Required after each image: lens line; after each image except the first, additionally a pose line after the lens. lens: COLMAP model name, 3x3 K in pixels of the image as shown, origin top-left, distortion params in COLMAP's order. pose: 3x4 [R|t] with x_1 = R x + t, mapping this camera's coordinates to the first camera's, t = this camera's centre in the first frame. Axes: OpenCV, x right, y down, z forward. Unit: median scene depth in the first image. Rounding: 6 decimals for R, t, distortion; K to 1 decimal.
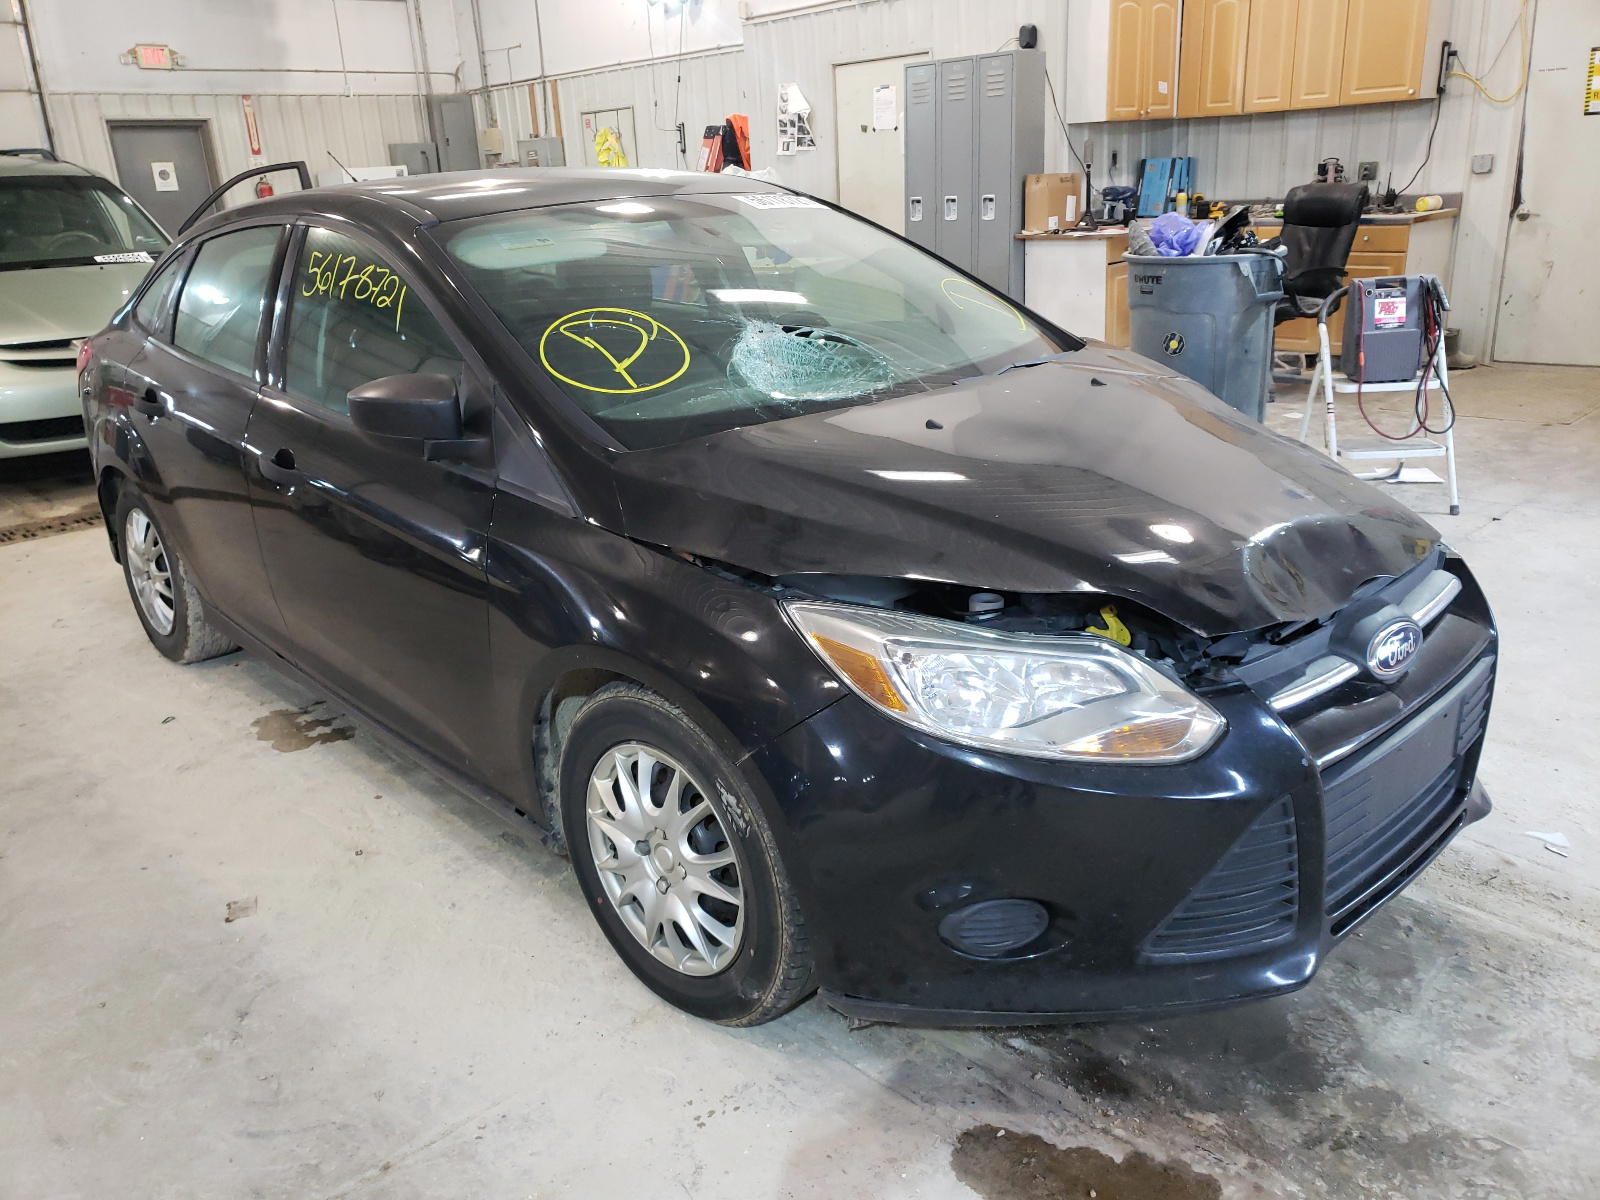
lens RADIAL K [[1204.4, 0, 776.2], [0, 1204.4, 595.1], [0, 0, 1]] dist [0.006599, 0.001593]
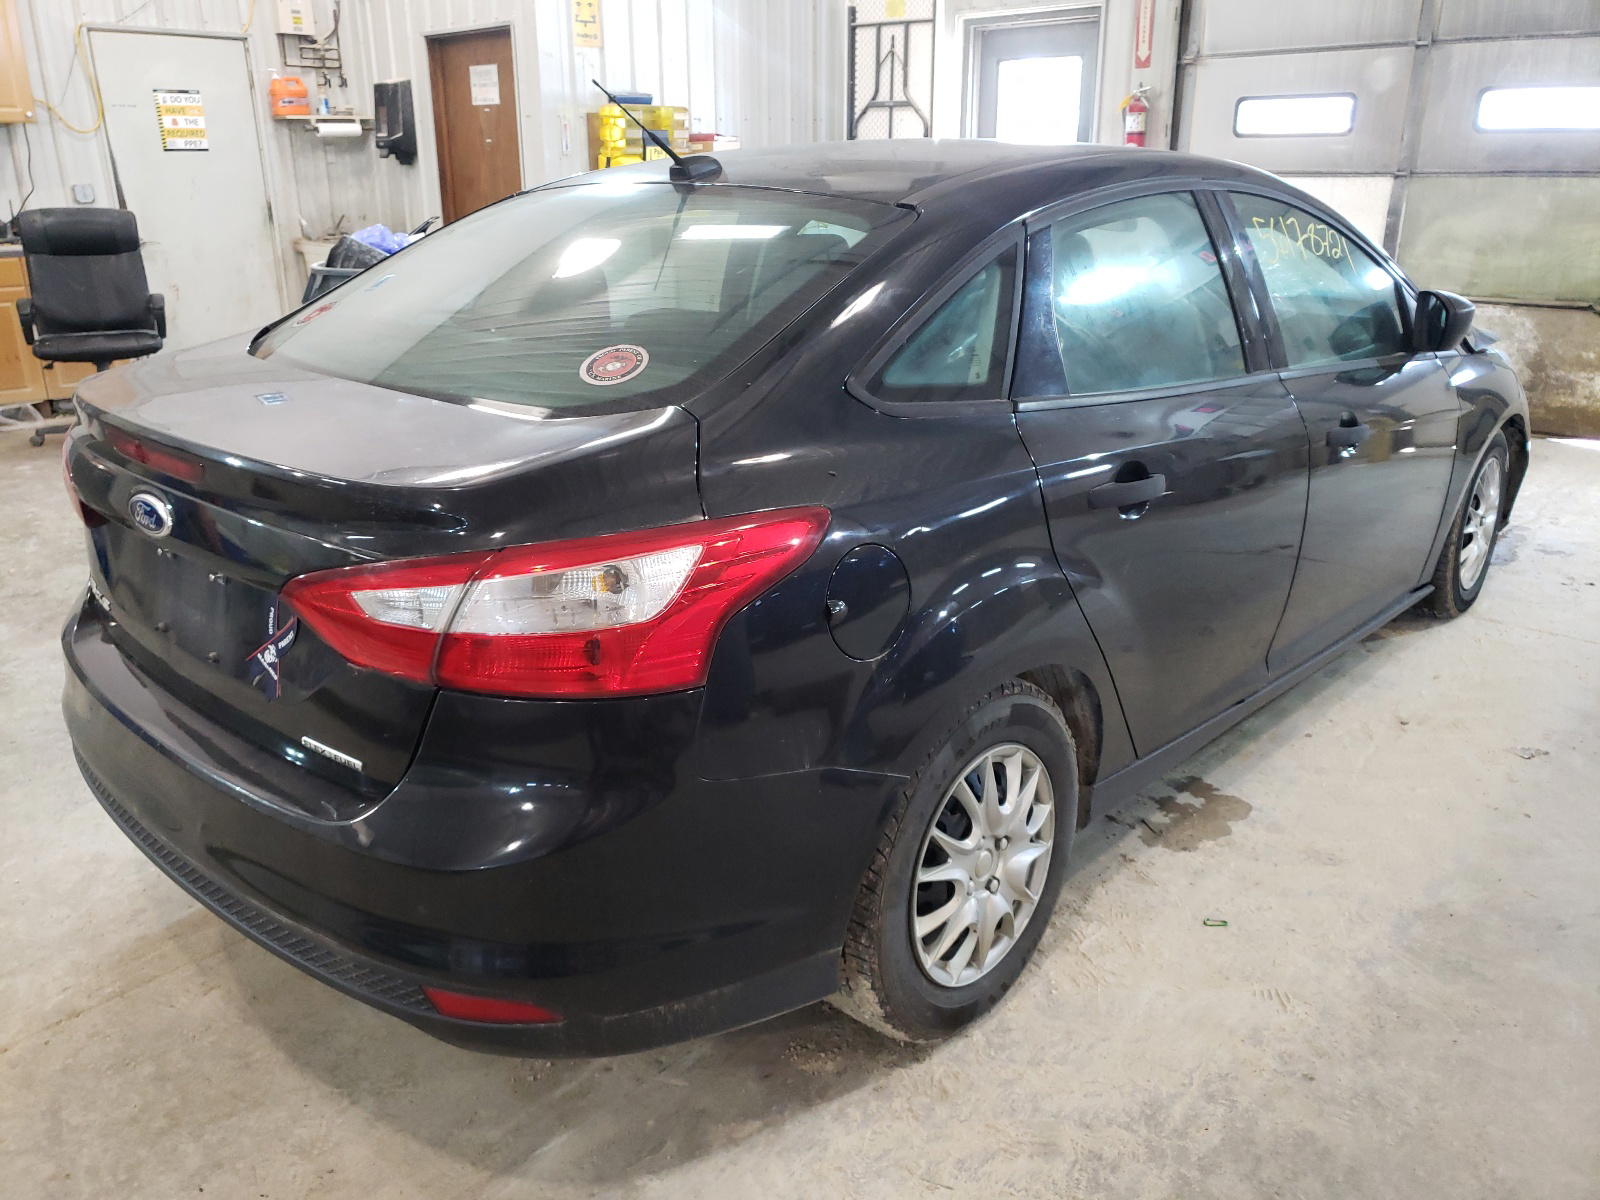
lens RADIAL K [[1204.4, 0, 776.2], [0, 1204.4, 595.1], [0, 0, 1]] dist [0.006599, 0.001593]
pose [[-0.047172, -0.280653, 0.958649, -1.115176], [0.326464, 0.902682, 0.280332, -0.339205], [-0.944032, 0.326188, 0.049042, 1.169890]]
